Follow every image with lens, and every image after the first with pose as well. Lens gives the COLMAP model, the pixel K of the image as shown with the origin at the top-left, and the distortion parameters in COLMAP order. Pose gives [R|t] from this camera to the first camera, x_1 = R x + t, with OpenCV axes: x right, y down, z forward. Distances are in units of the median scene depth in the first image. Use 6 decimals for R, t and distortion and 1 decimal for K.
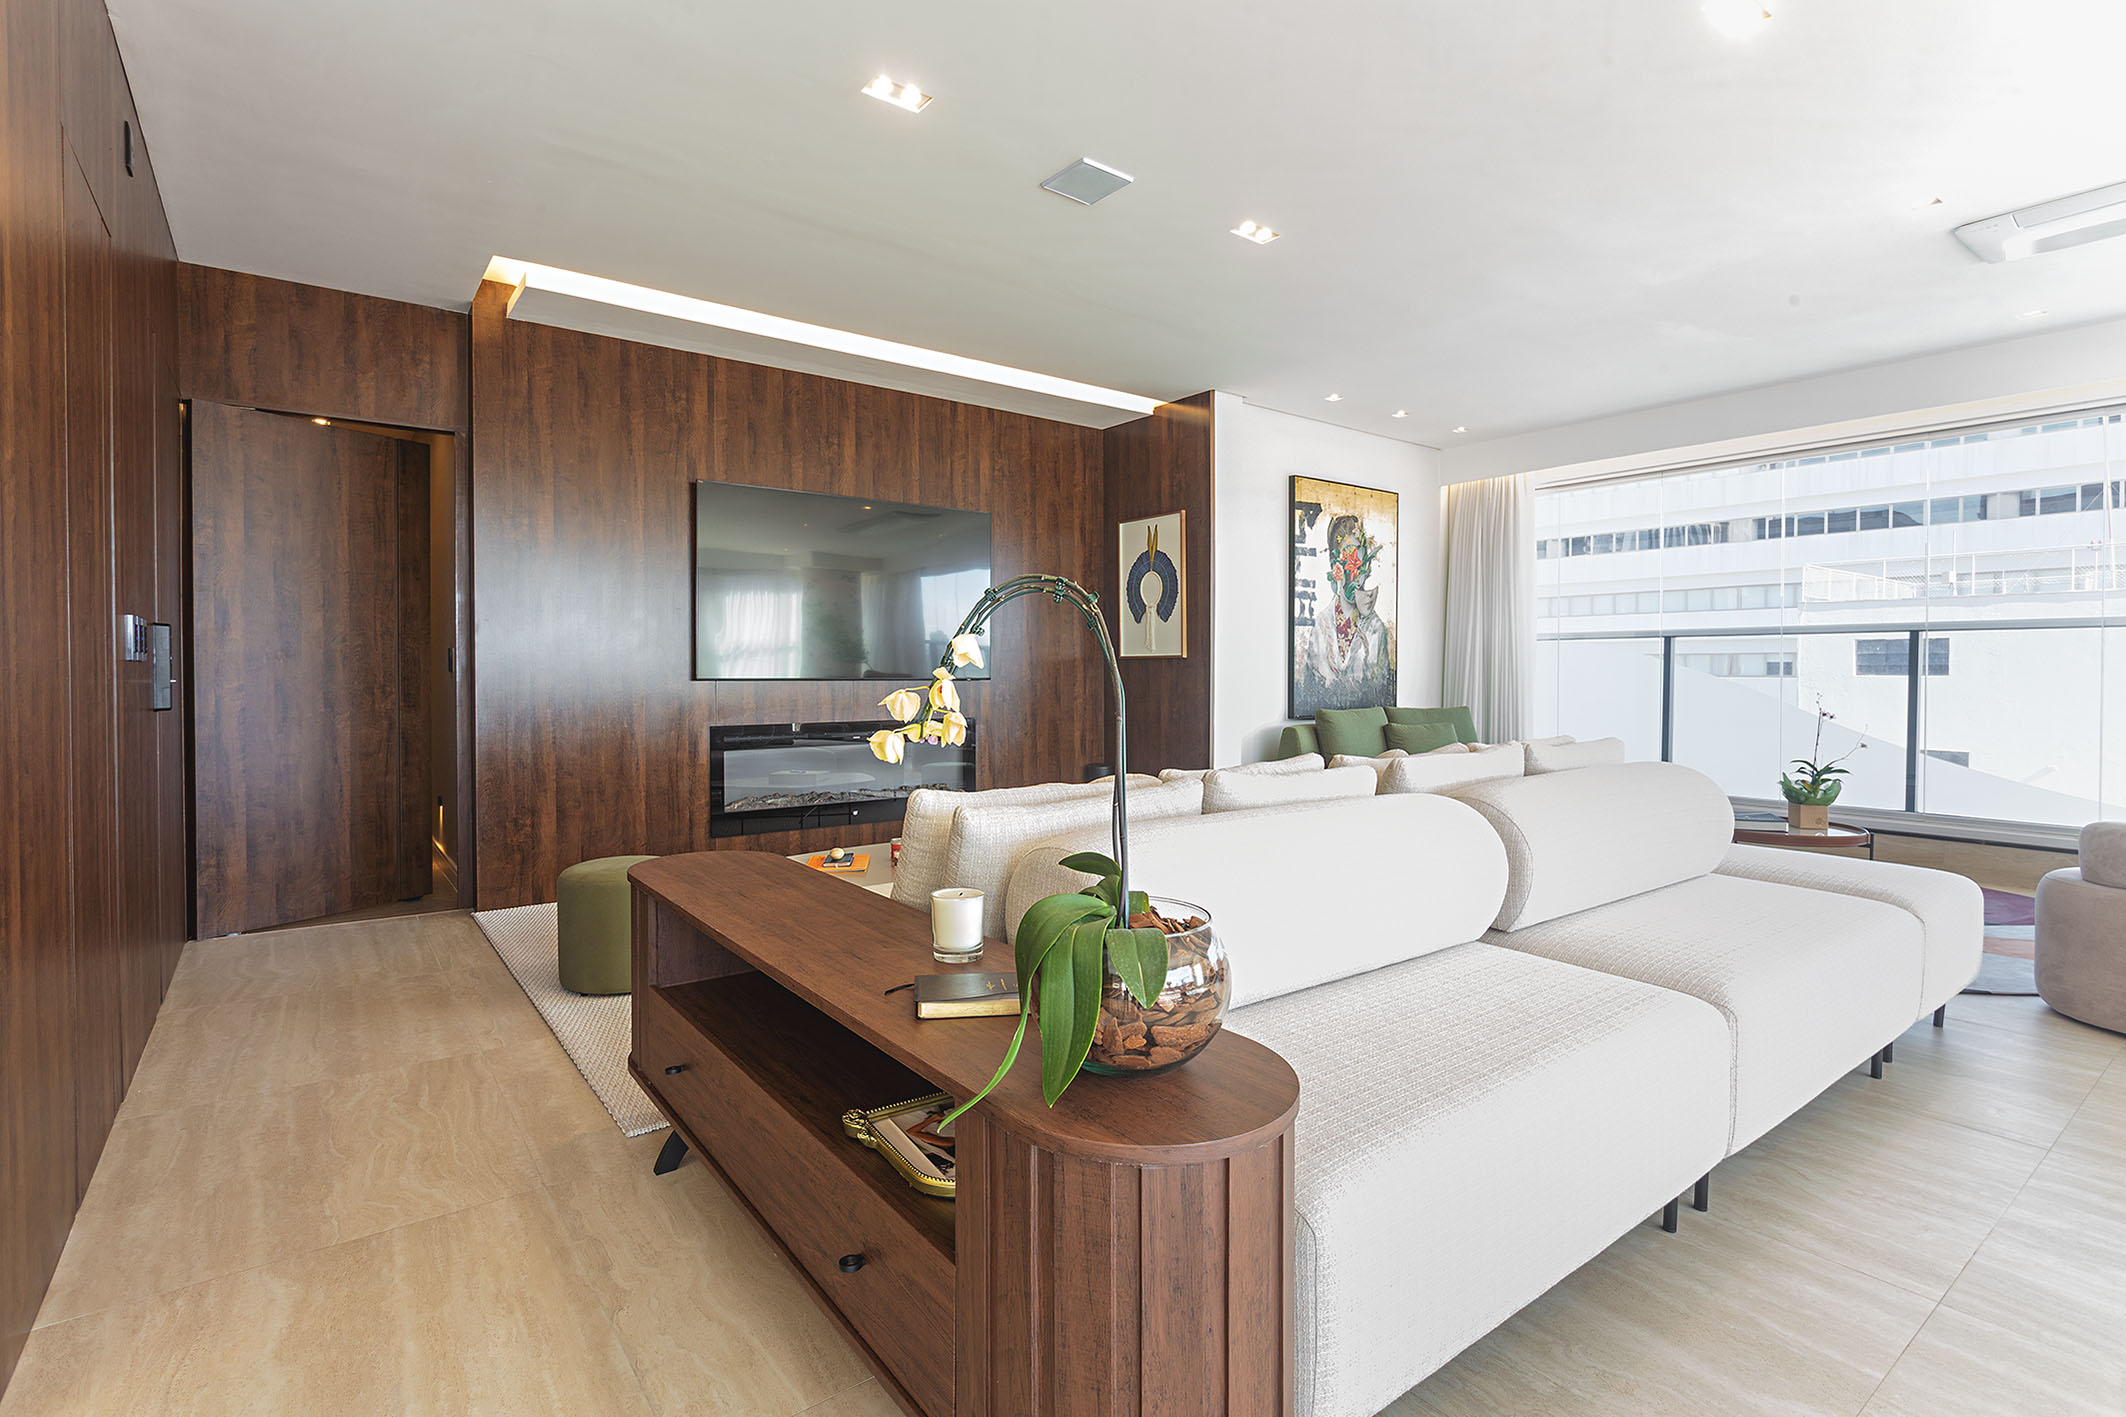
lens RADIAL K [[1016.7, 0, 1012.3], [0, 1016.7, 687.8], [0, 0, 1]] dist [-0.004155, 0.001203]
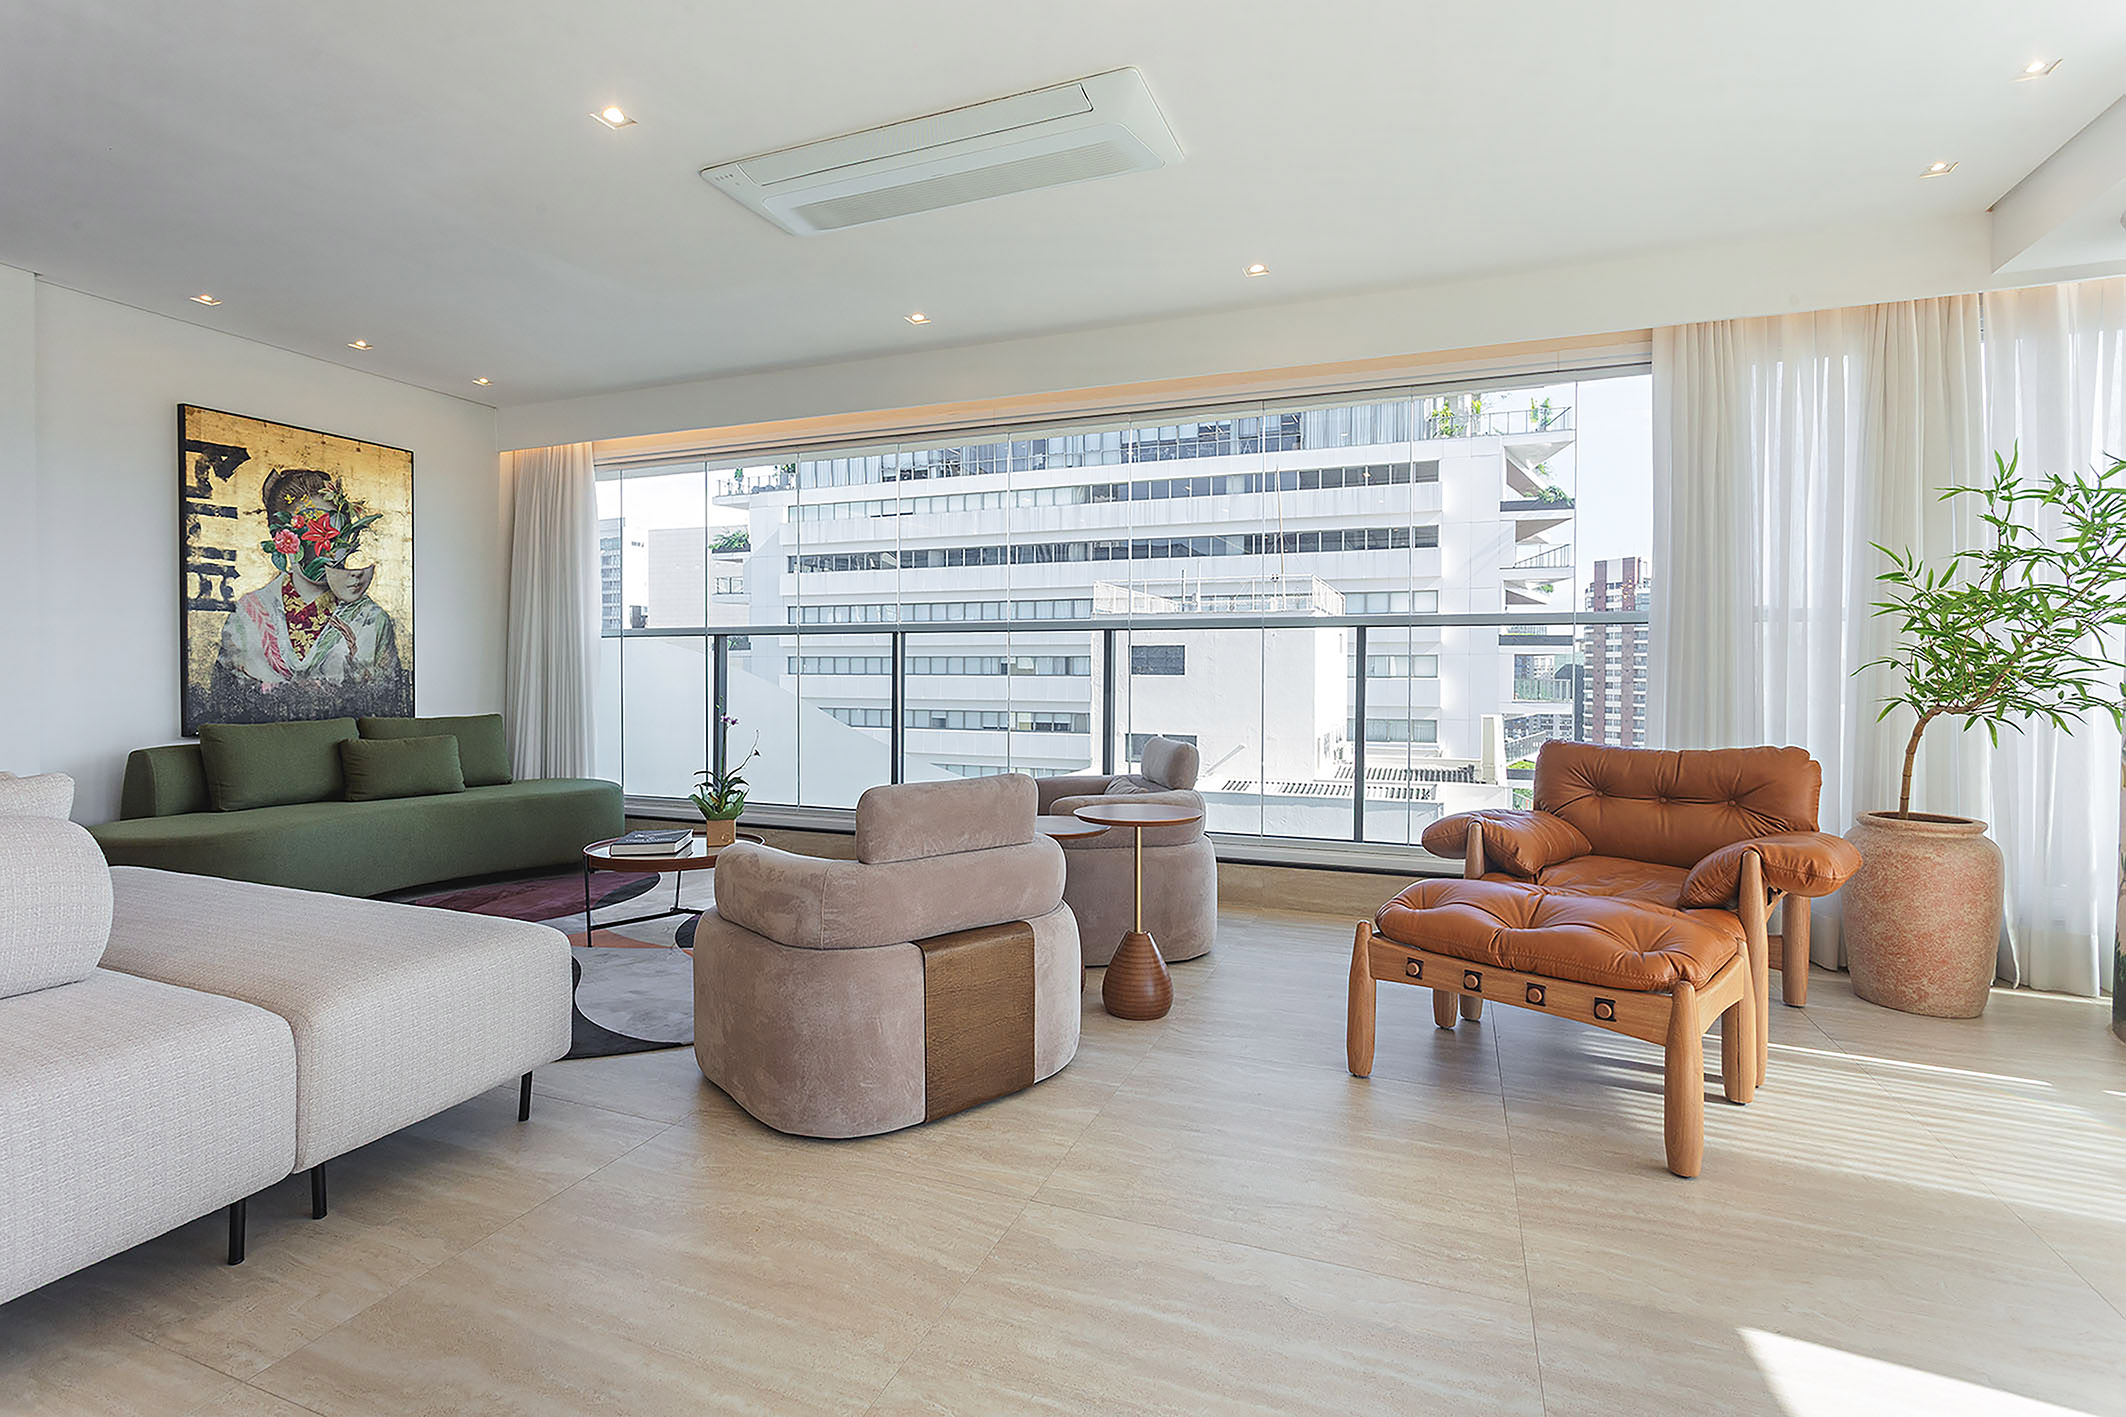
lens RADIAL K [[1016.7, 0, 1053.9], [0, 1016.7, 700.4], [0, 0, 1]] dist [-0.004155, 0.001203]
pose [[0.846081, -0.014132, 0.532866, 0.406602], [0.007498, 0.999865, 0.014611, -0.001892], [-0.533001, -0.008367, 0.846073, 0.047652]]
